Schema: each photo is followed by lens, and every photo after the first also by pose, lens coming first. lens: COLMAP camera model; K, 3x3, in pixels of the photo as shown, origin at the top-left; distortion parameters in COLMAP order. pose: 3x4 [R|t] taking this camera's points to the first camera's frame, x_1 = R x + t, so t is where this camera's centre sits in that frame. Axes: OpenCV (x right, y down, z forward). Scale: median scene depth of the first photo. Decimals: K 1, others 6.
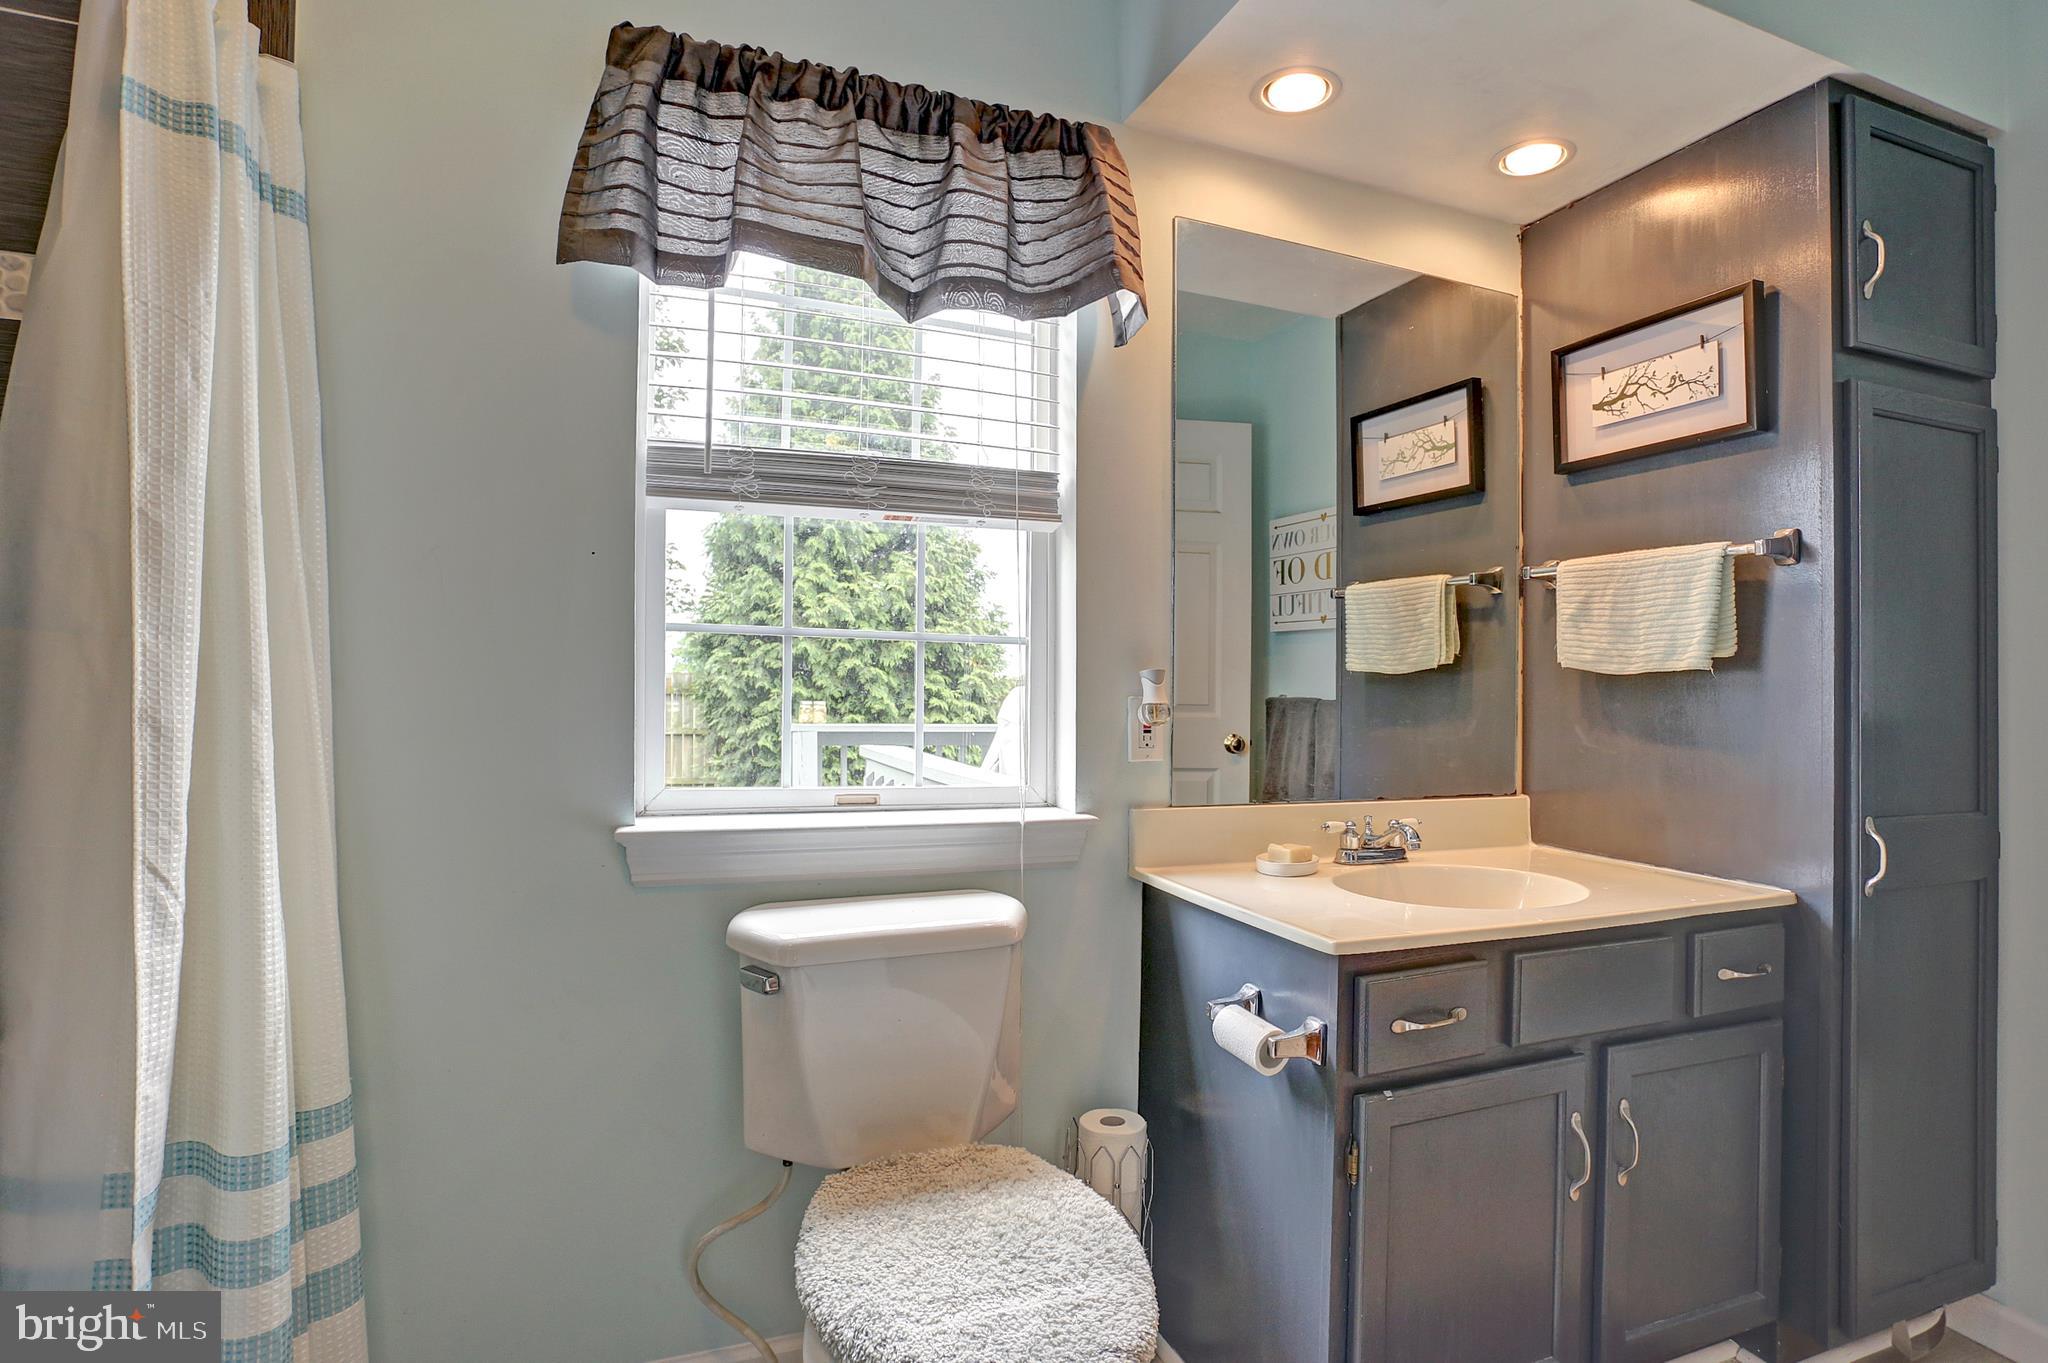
lens RADIAL K [[1003.7, 0, 1025.2], [0, 1003.7, 677.3], [0, 0, 1]] dist [-0.085973, 0.037549]
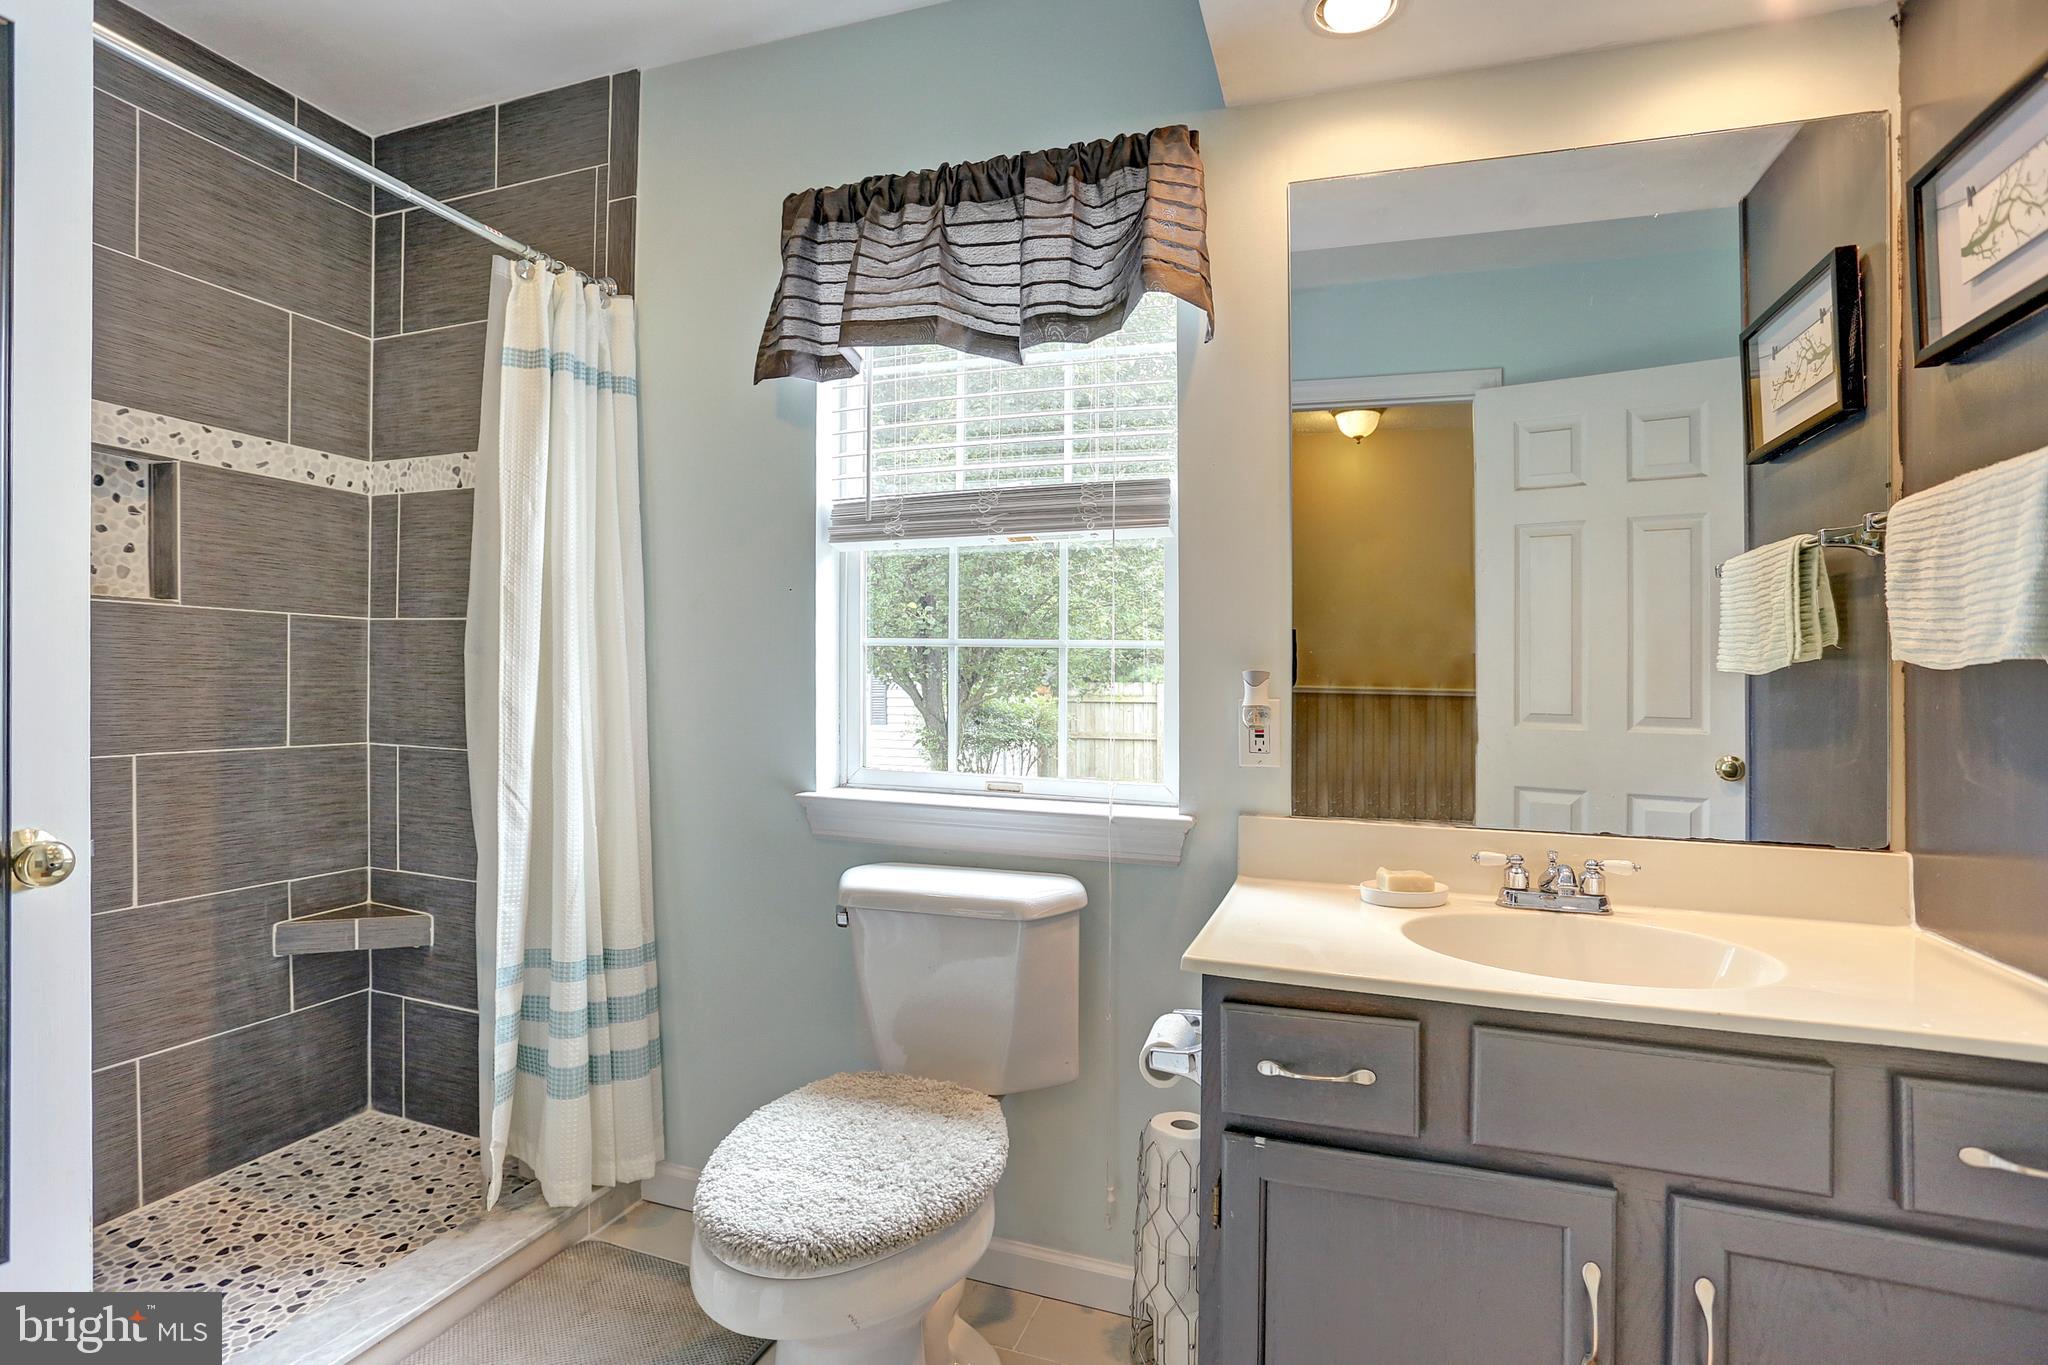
lens RADIAL K [[997.5, 0, 1019.3], [0, 997.5, 697.3], [0, 0, 1]] dist [-0.068435, 0.022361]
pose [[0.758063, 0.004216, -0.652167, 0.632484], [-0.000066, 0.999980, 0.006387, 0.013191], [0.652181, -0.004799, 0.758048, 0.148161]]
